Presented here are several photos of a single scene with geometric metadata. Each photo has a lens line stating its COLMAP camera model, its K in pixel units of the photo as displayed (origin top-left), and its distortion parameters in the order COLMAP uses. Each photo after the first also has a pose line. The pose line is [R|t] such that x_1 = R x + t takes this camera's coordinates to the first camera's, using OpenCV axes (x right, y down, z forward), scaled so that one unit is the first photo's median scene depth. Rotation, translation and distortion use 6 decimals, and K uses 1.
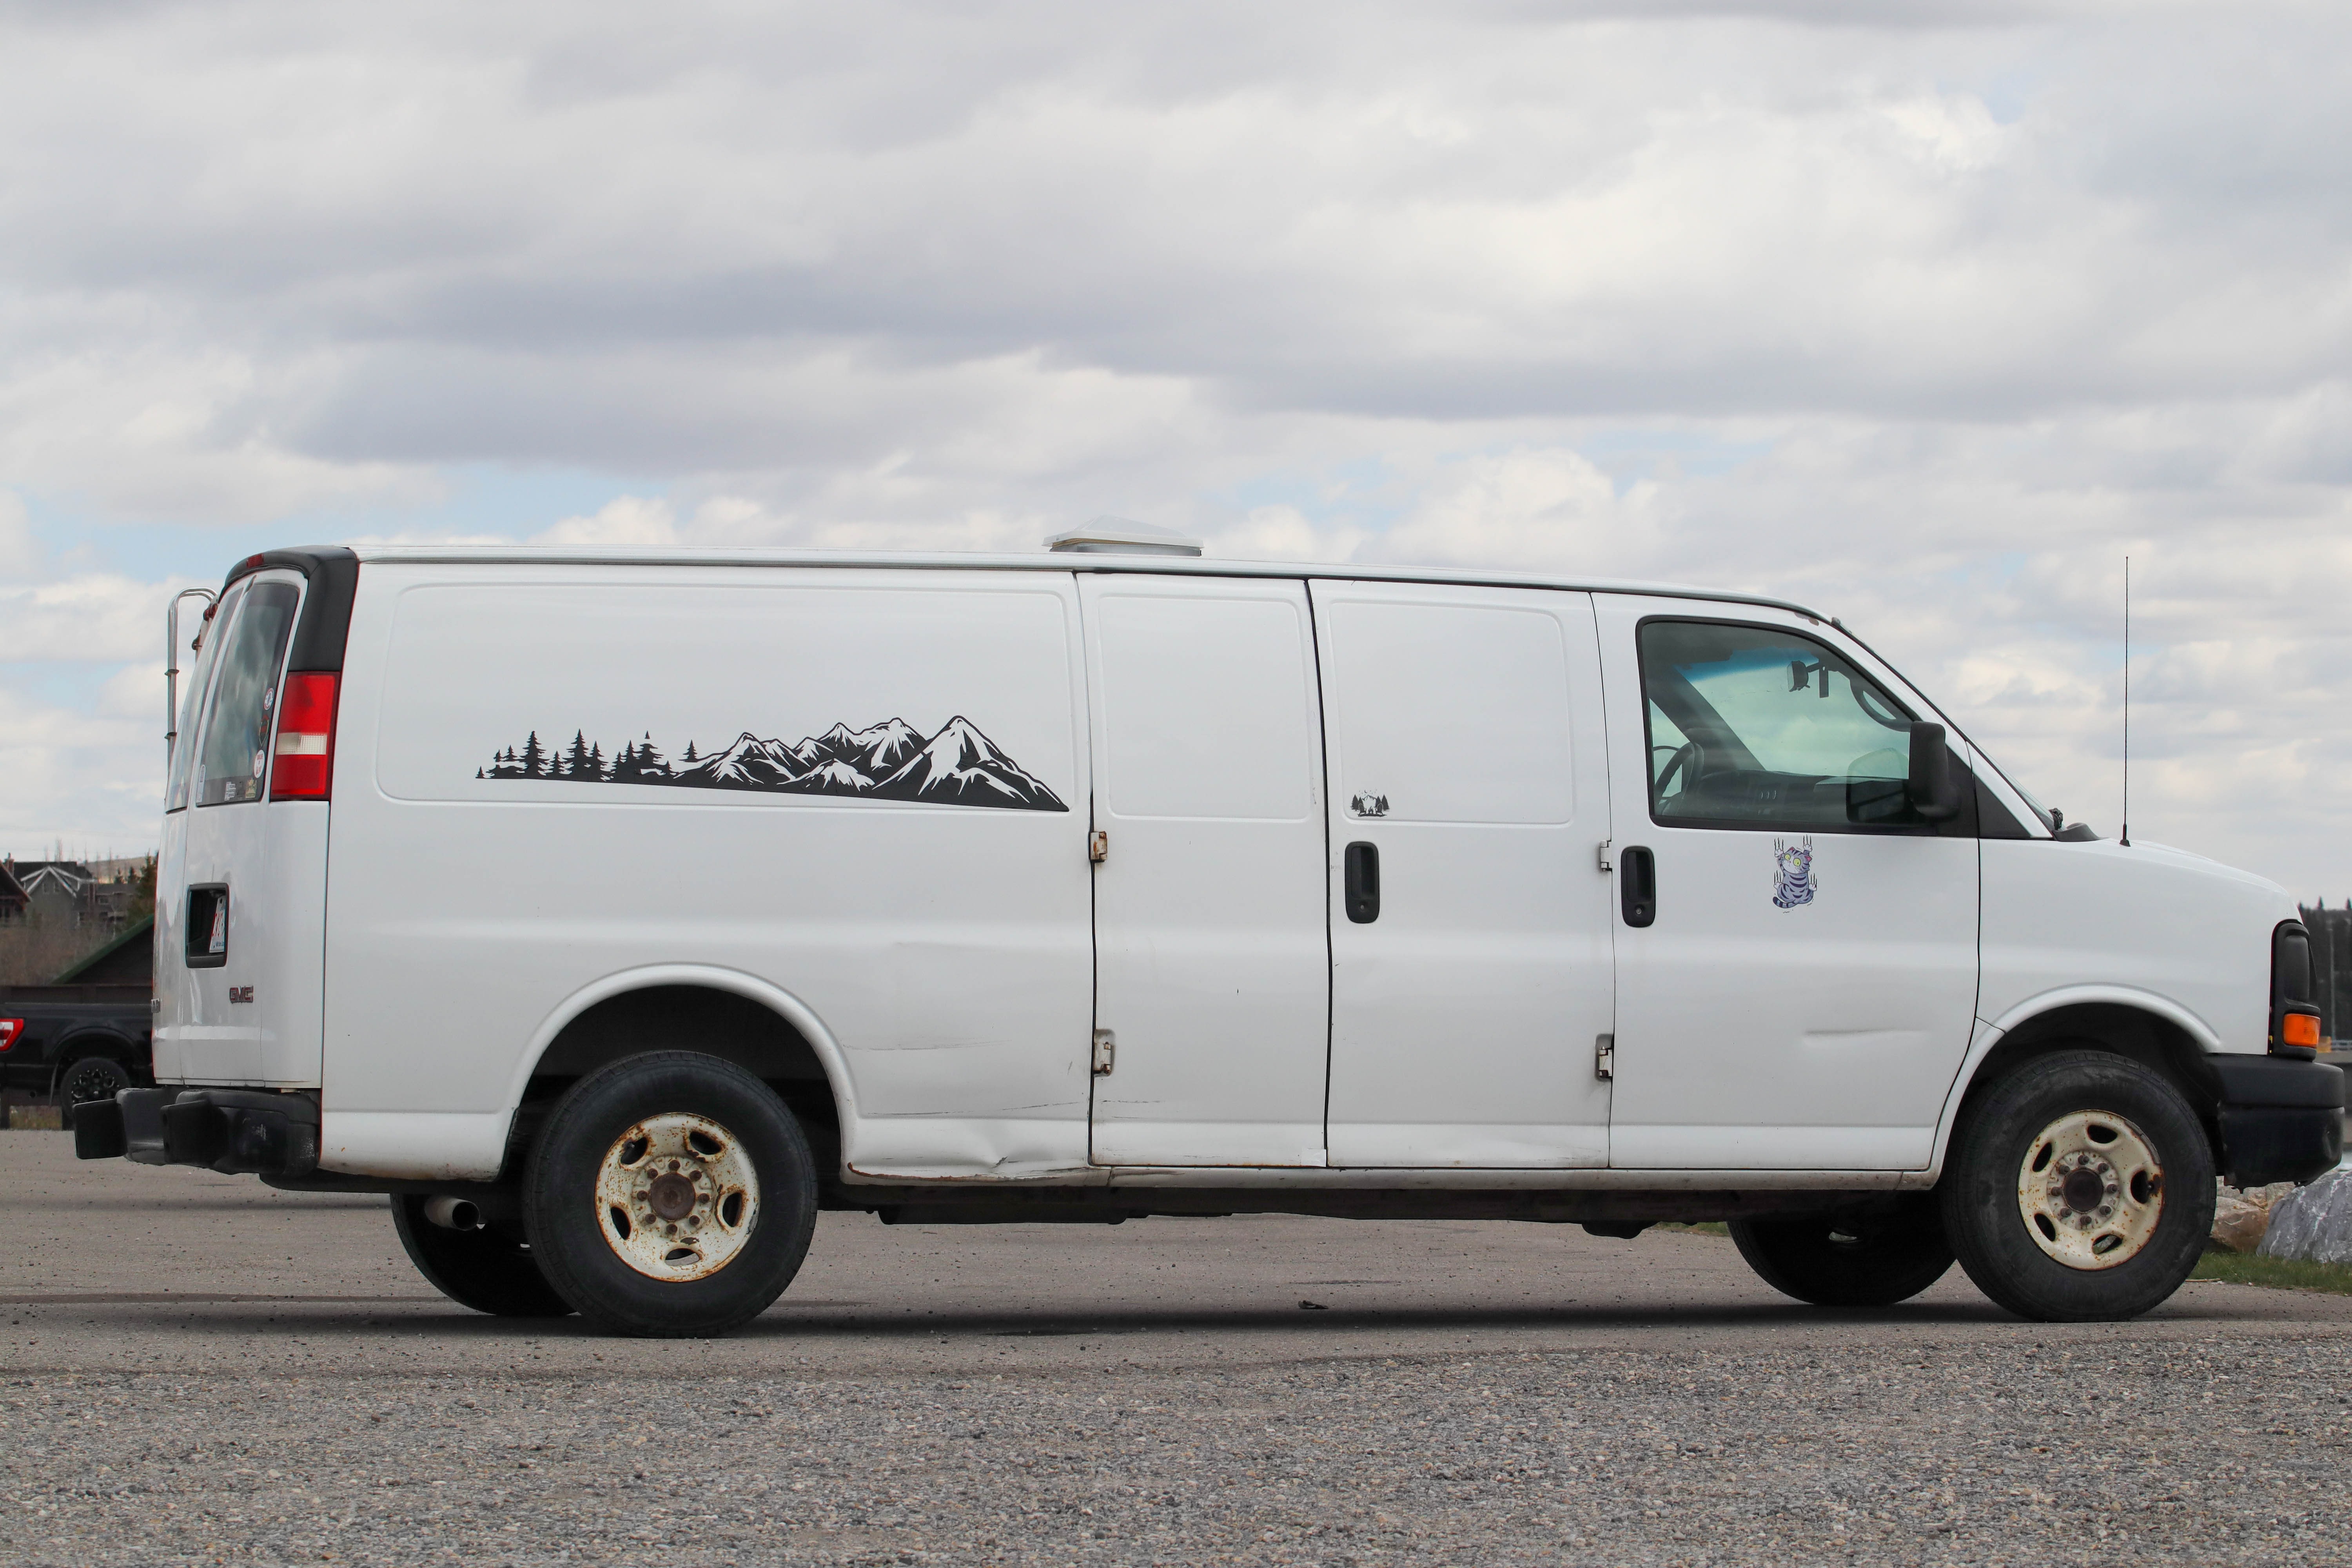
lens RADIAL K [[8659.5, 0, 1174.4], [0, 8659.5, 788.2], [0, 0, 1]] dist [-0.173707, -4.781473]
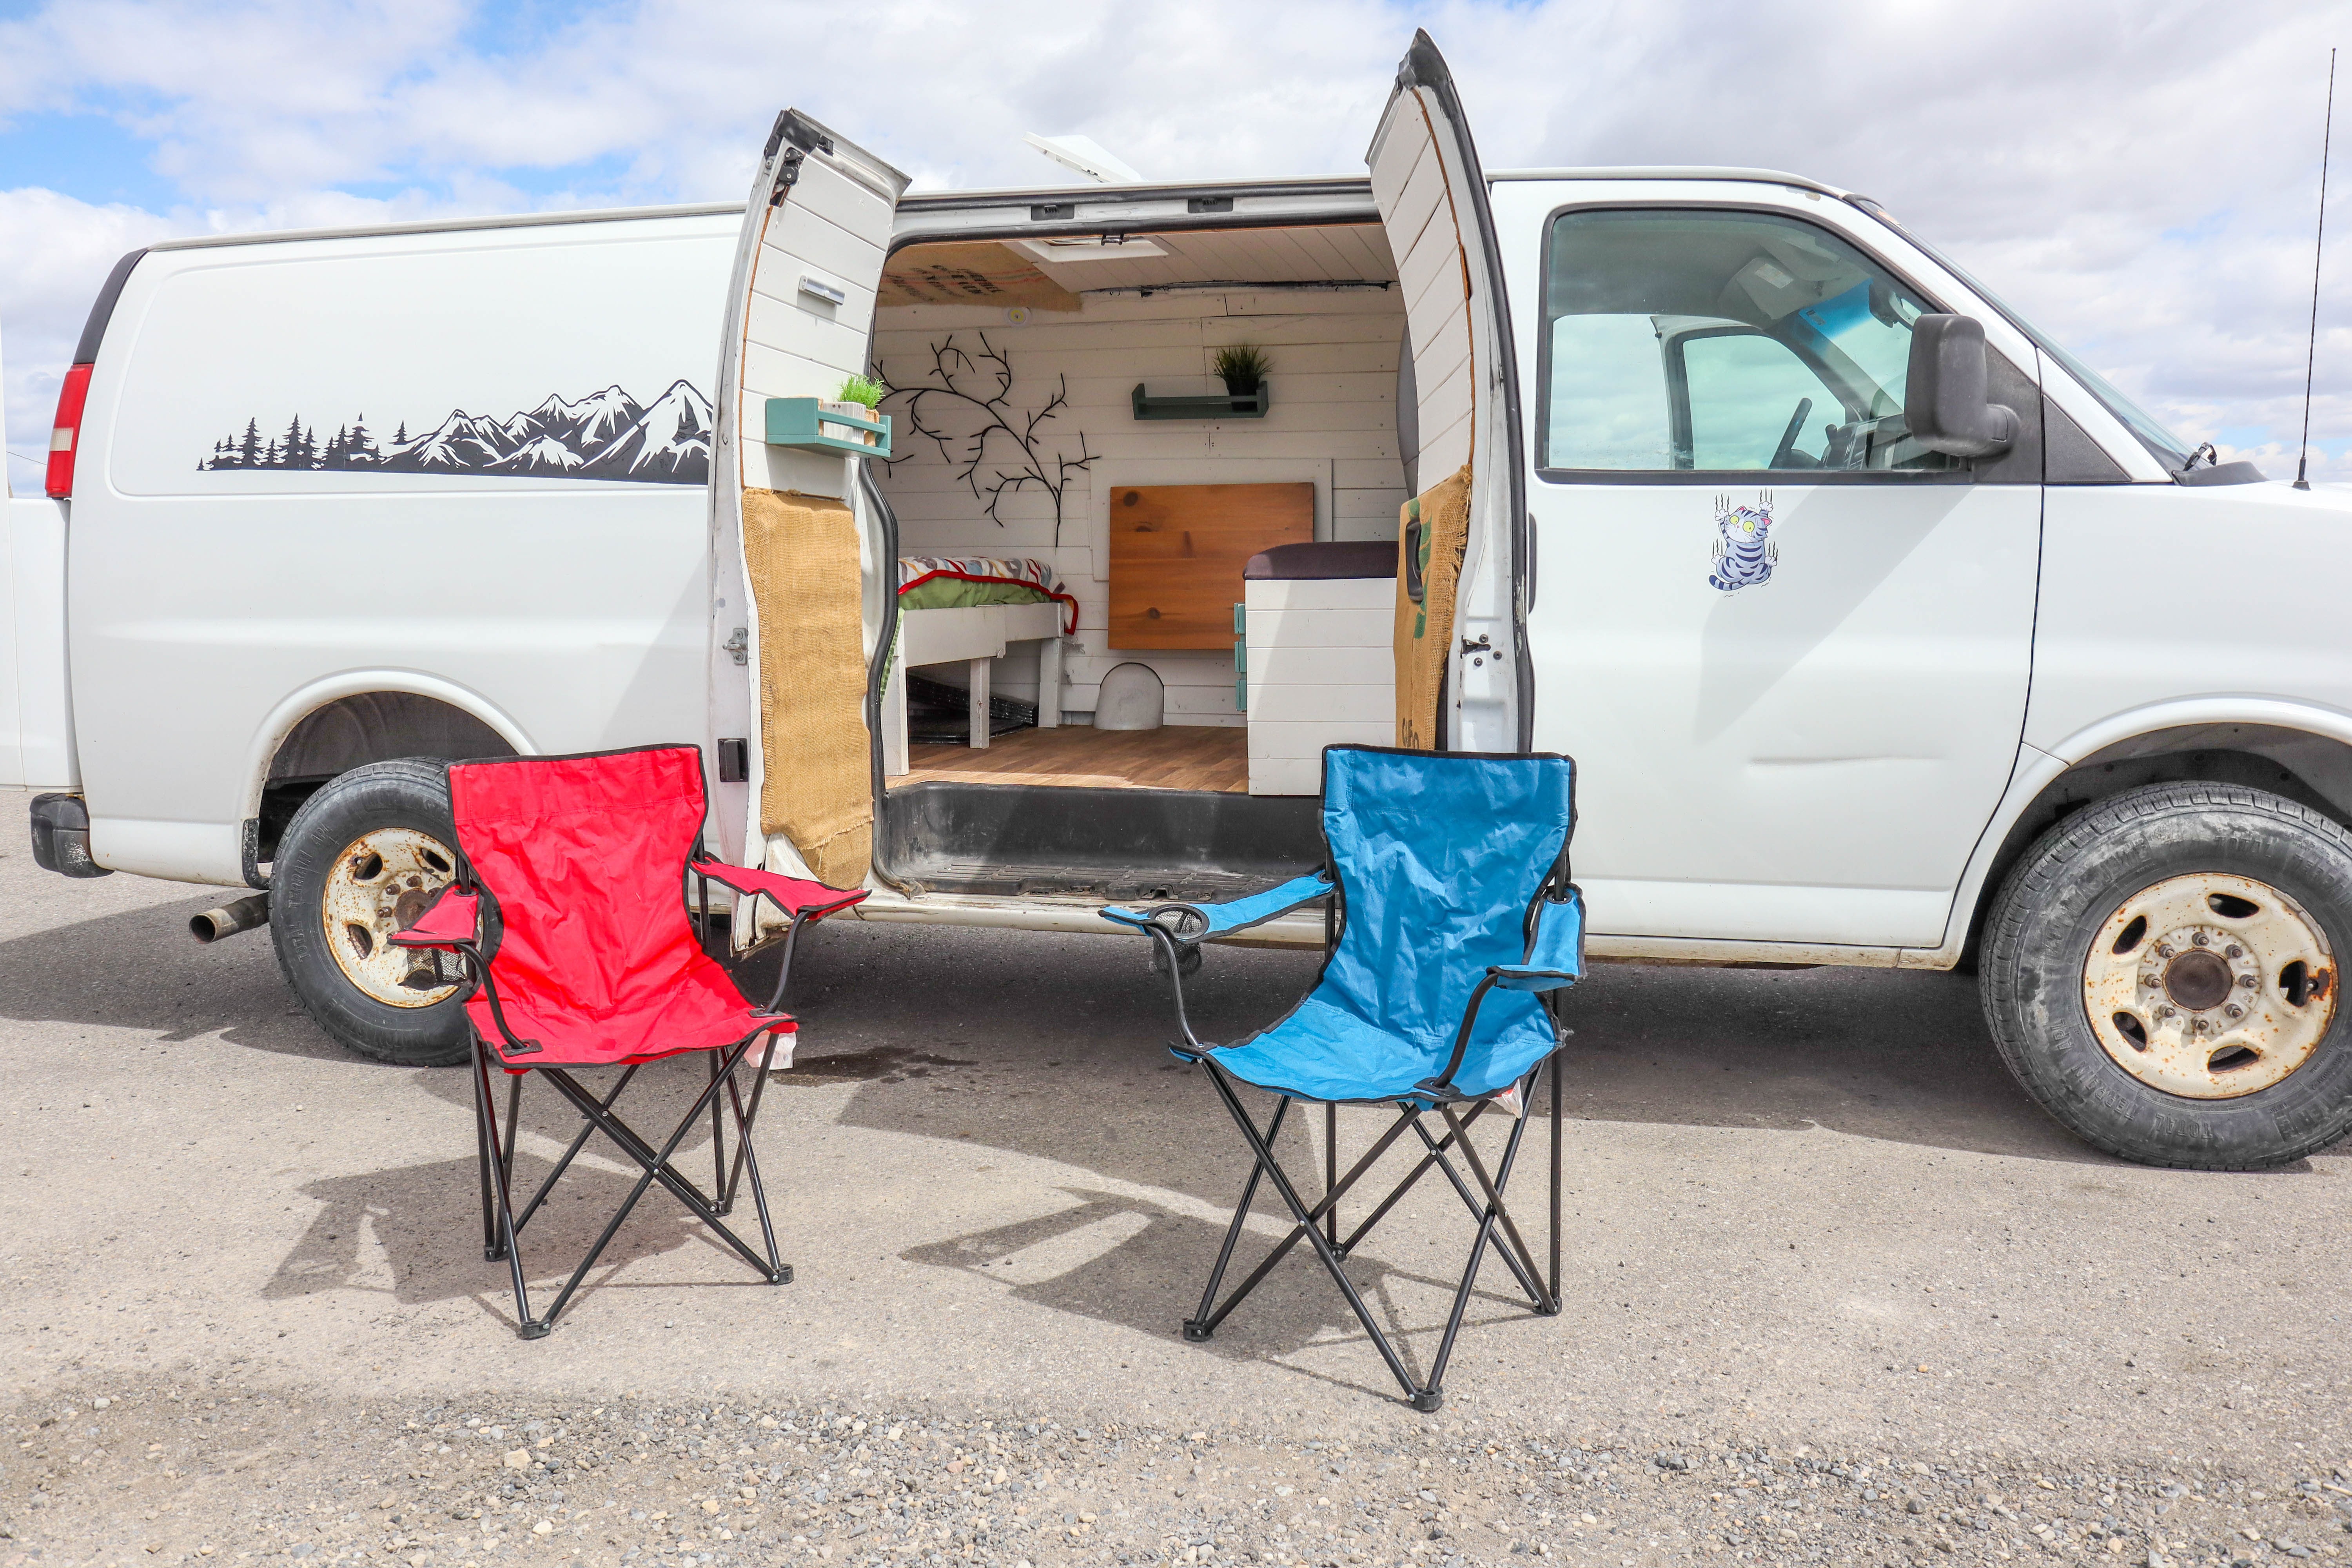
lens RADIAL K [[1824.0, 0, 1174.4], [0, 1824.0, 783.2], [0, 0, 1]] dist [0.001426, 0.009873]
pose [[0.865815, 0.046964, -0.498155, 0.110570], [0.025512, 0.990147, 0.137688, 0.007750], [0.499713, -0.131921, 0.856086, 0.862822]]
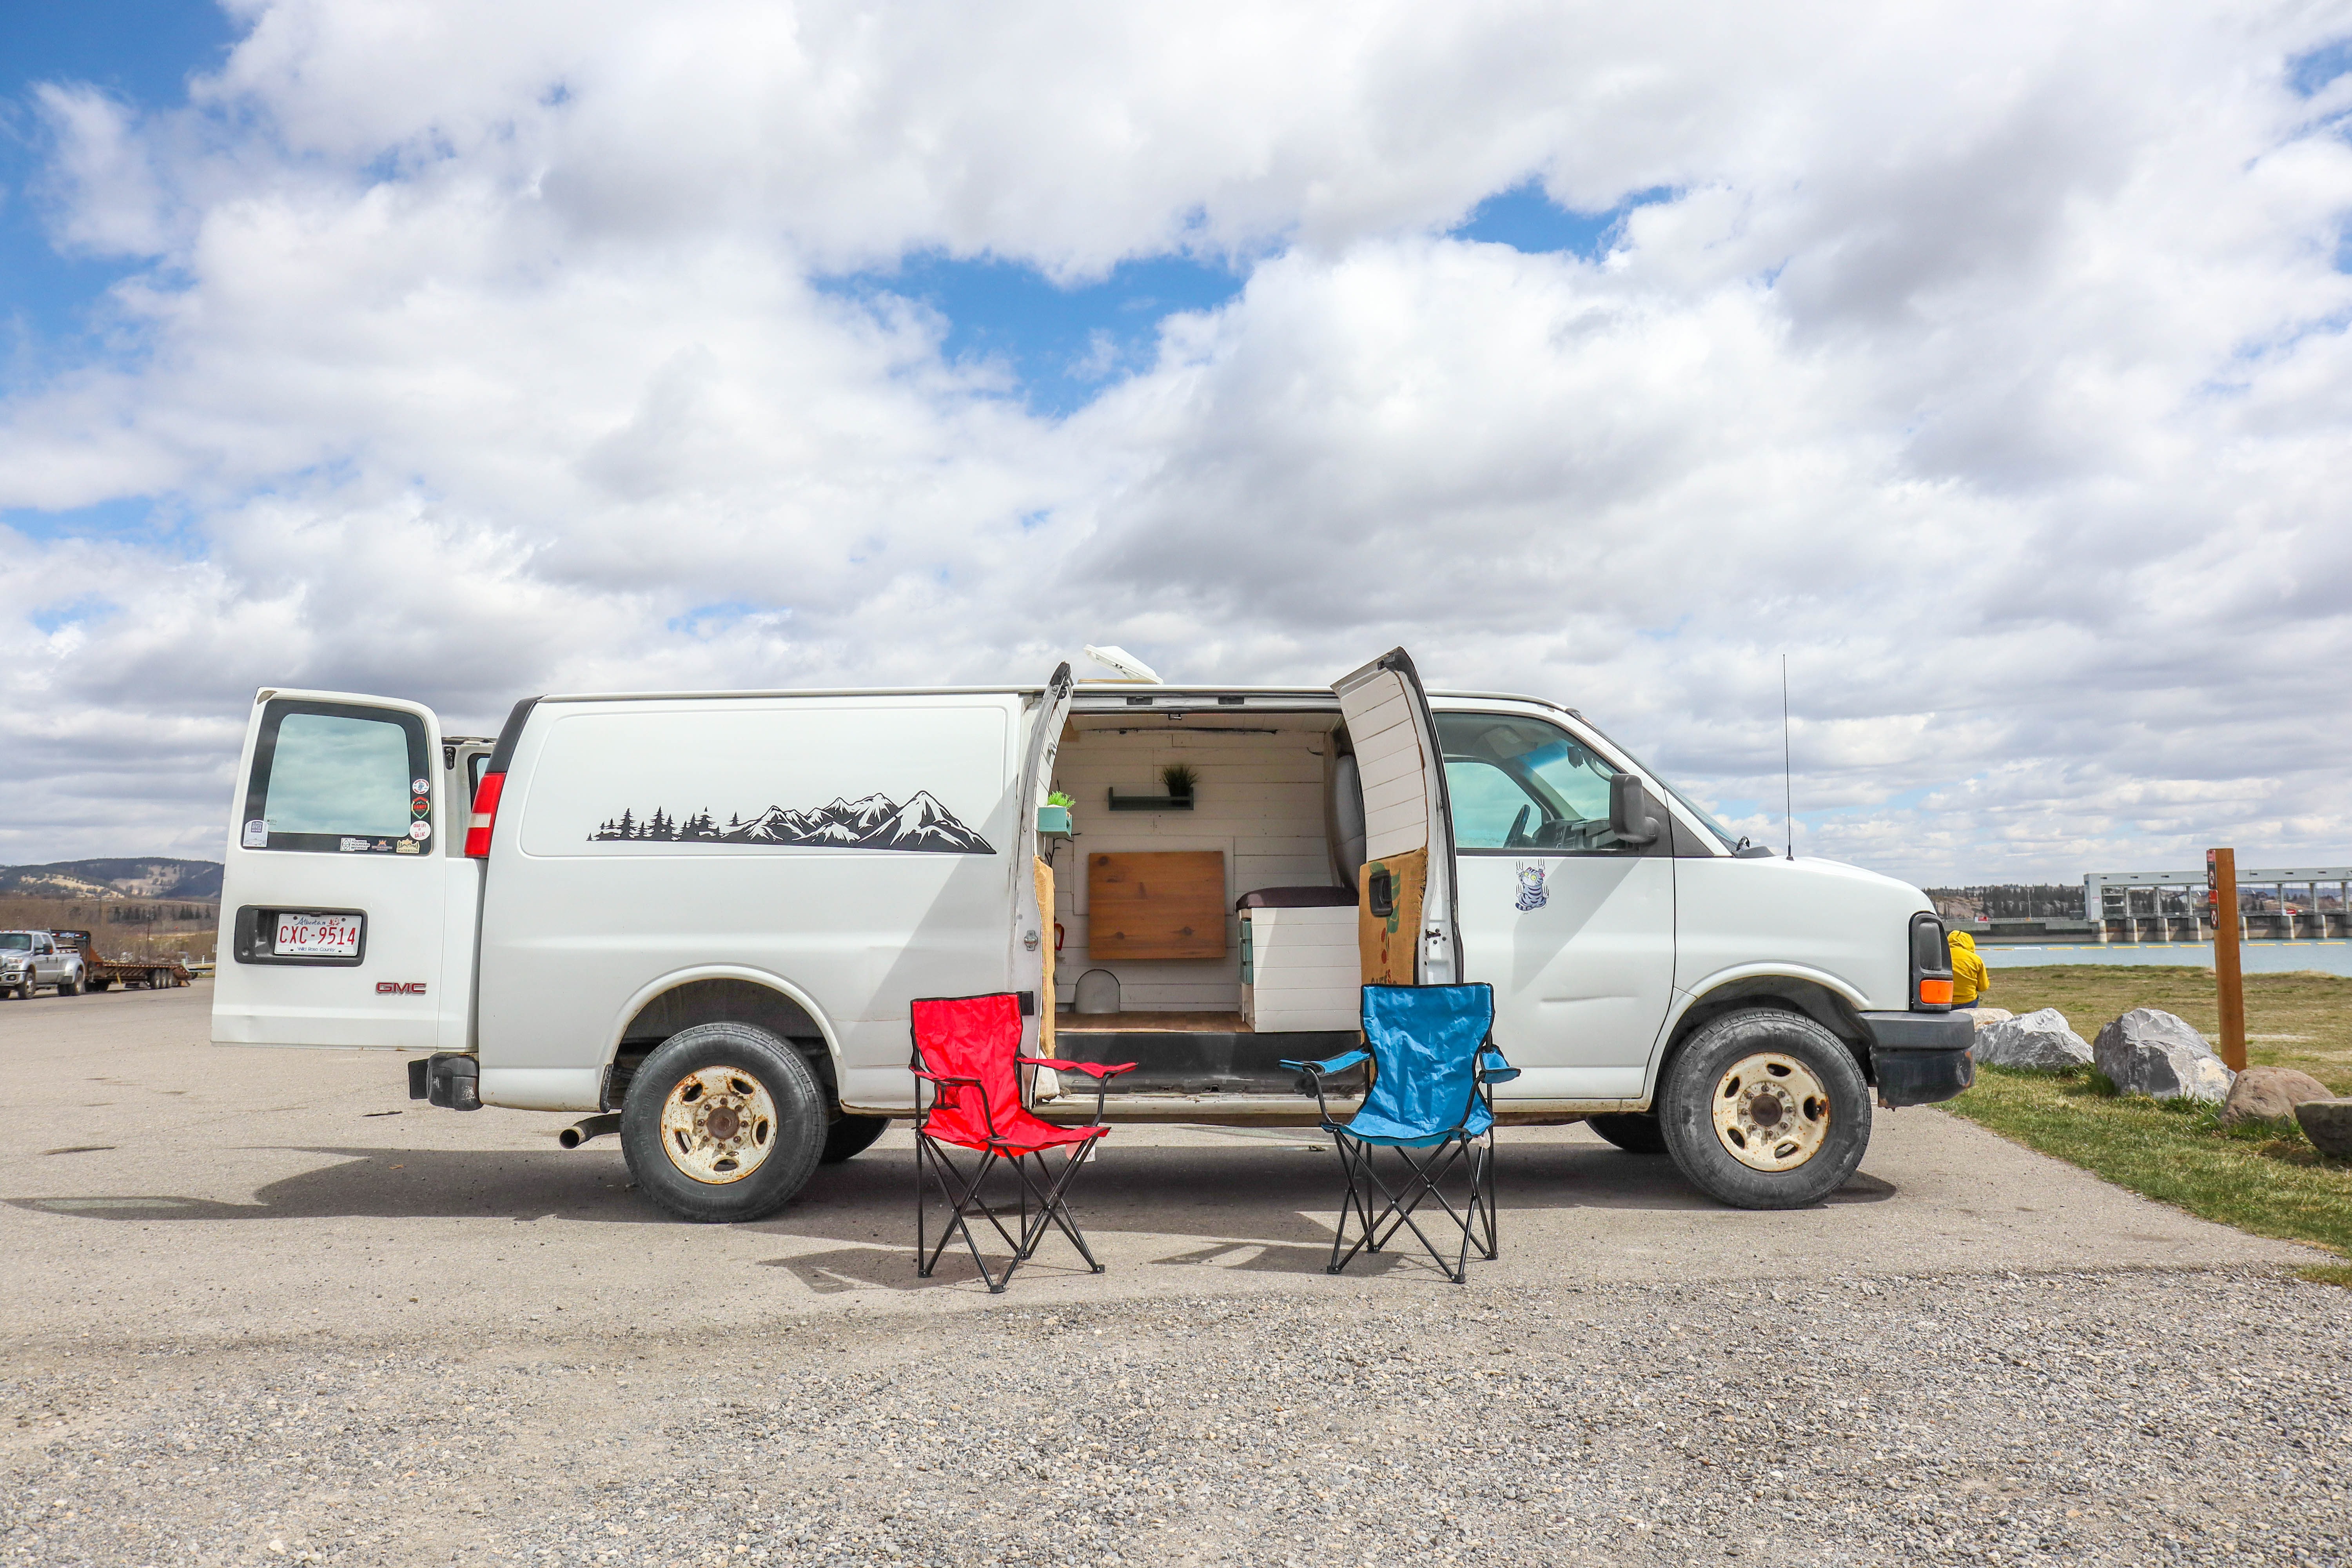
lens RADIAL K [[1823.5, 0, 1172.9], [0, 1823.5, 784.7], [0, 0, 1]] dist [-0.000407, 0.012422]
pose [[0.952998, -0.037617, -0.300634, 0.108556], [0.023117, 0.998398, -0.051645, 0.007625], [0.302095, 0.042268, 0.952340, 0.717857]]
